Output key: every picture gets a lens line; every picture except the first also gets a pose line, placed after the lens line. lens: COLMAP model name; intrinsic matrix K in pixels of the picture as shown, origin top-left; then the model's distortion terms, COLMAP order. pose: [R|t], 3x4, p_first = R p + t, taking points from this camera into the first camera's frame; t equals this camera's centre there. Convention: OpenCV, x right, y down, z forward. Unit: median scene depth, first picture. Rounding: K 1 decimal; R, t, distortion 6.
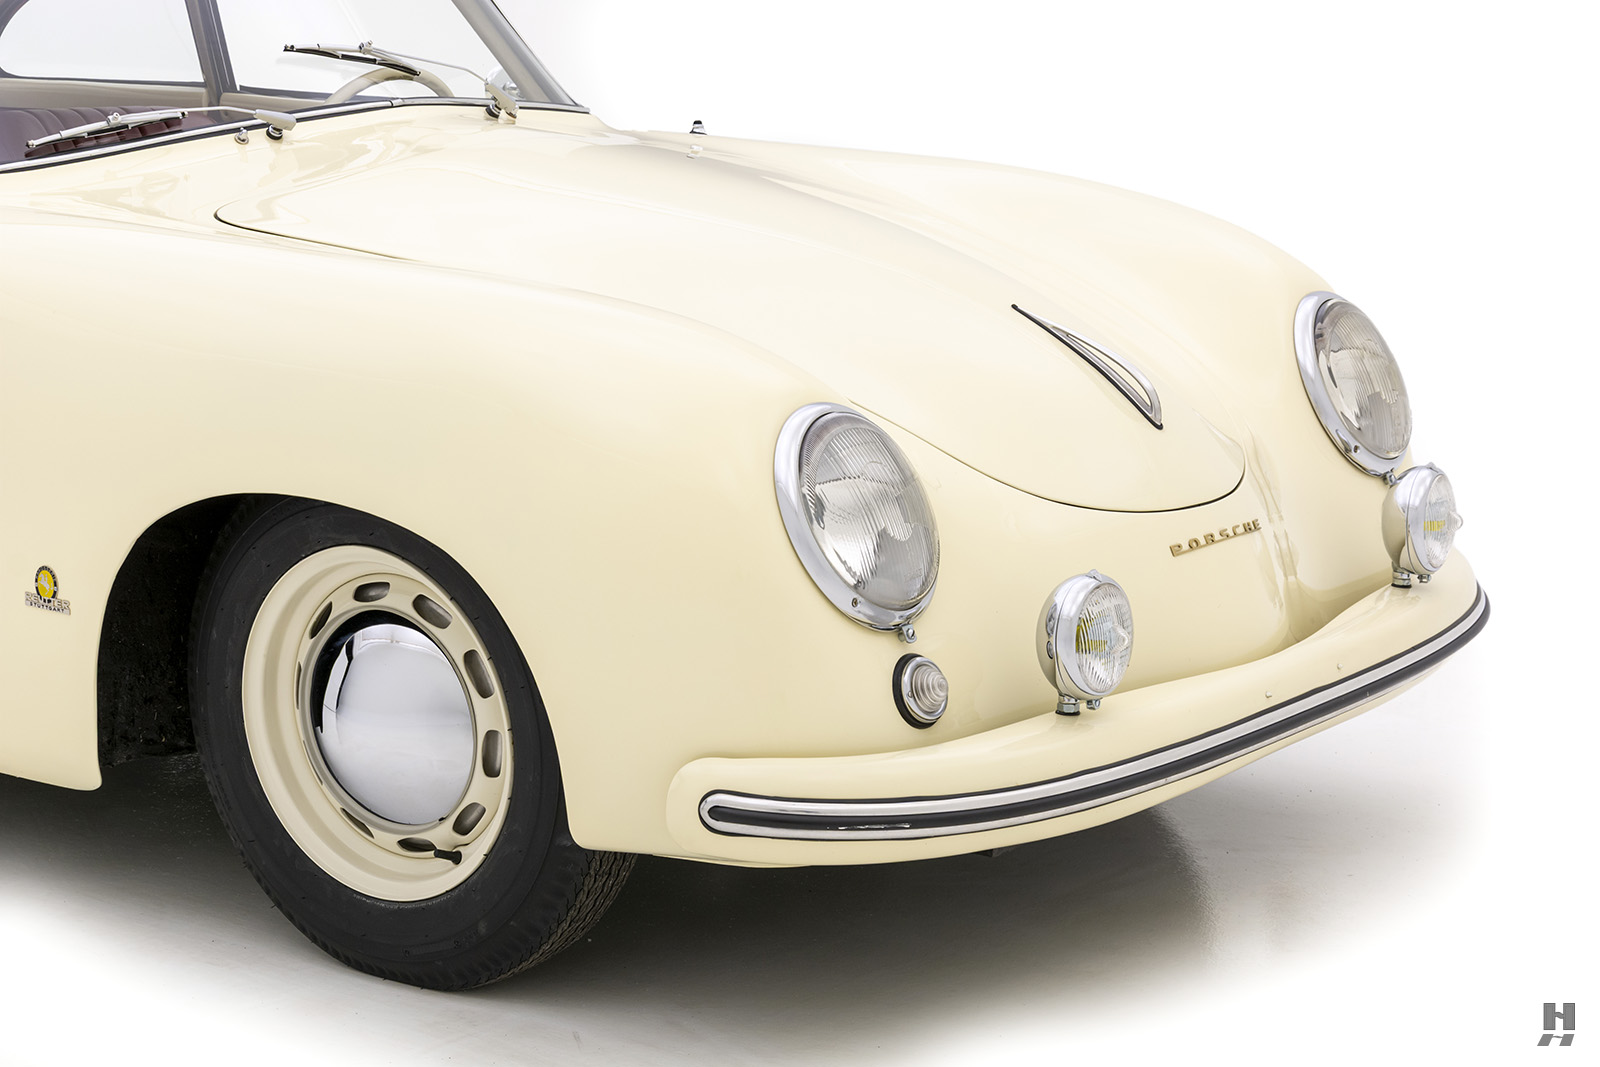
lens RADIAL K [[3658.0, 0, 800.0], [0, 3658.0, 533.5], [0, 0, 1]] dist [-0.025245, -0.168766]
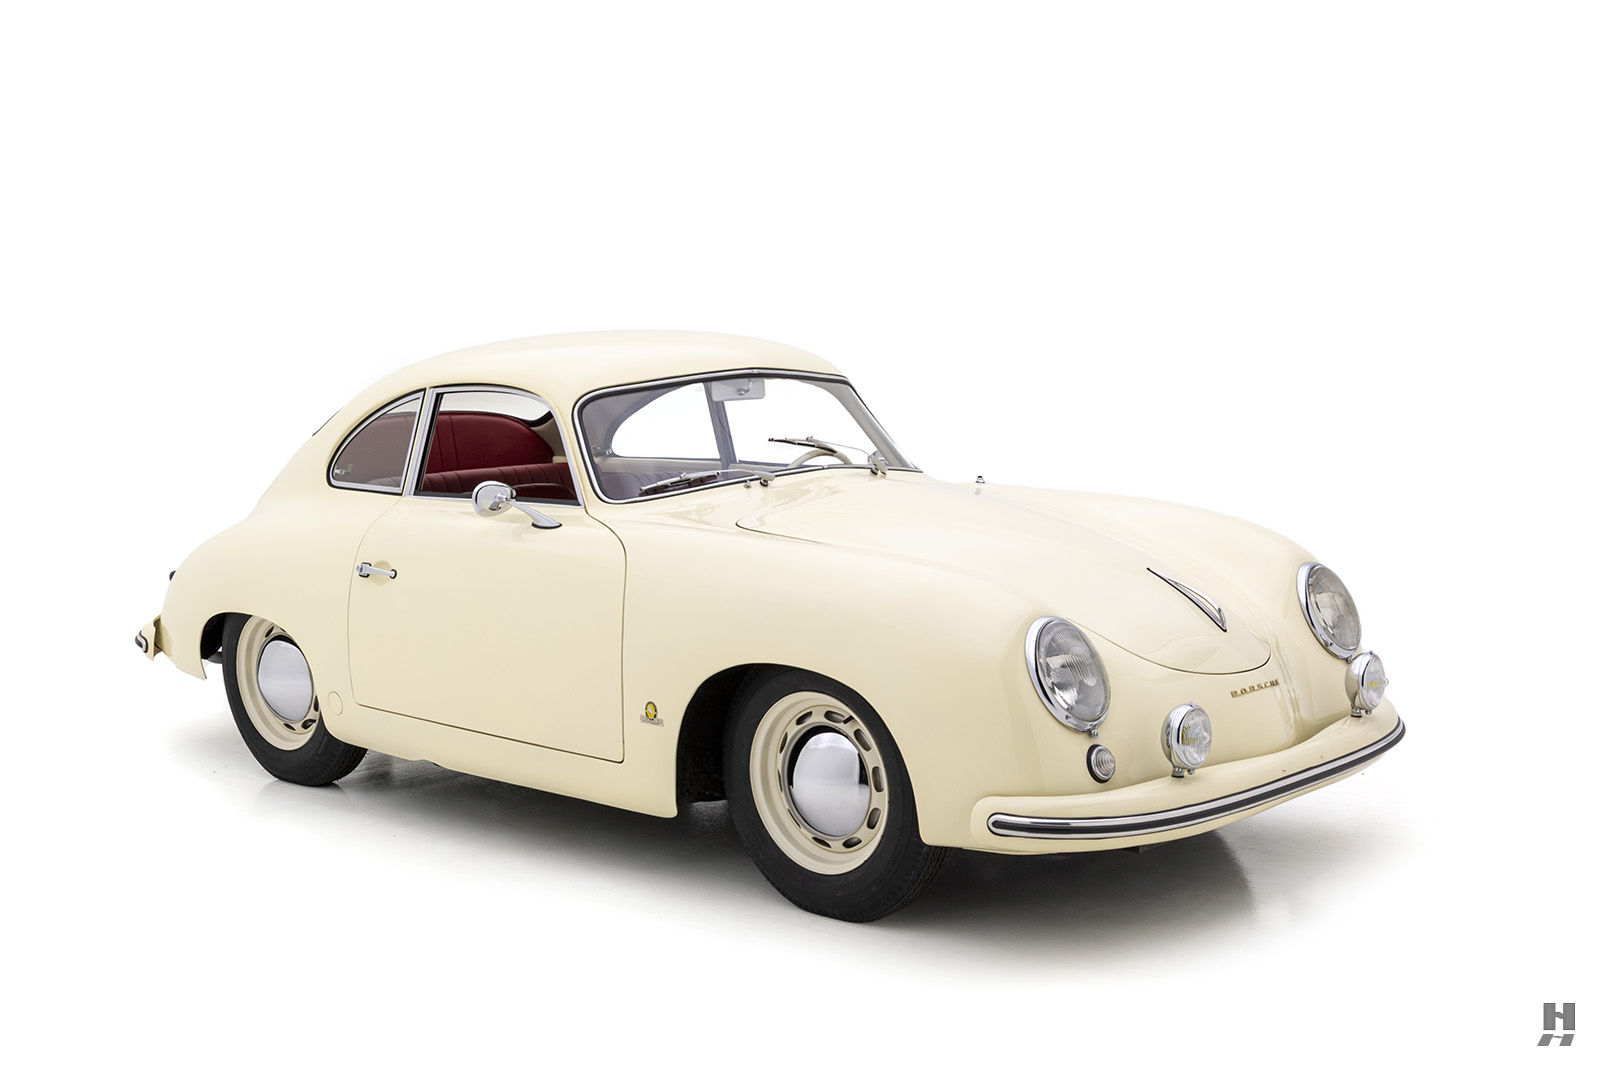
lens RADIAL K [[2112.4, 0, 800.0], [0, 2112.4, 533.5], [0, 0, 1]] dist [-0.023130, 0.003558]
pose [[0.994528, -0.005061, -0.104352, -0.007424], [-0.004220, 0.996064, -0.088532, 0.018411], [0.104390, 0.088488, 0.990592, -0.121111]]
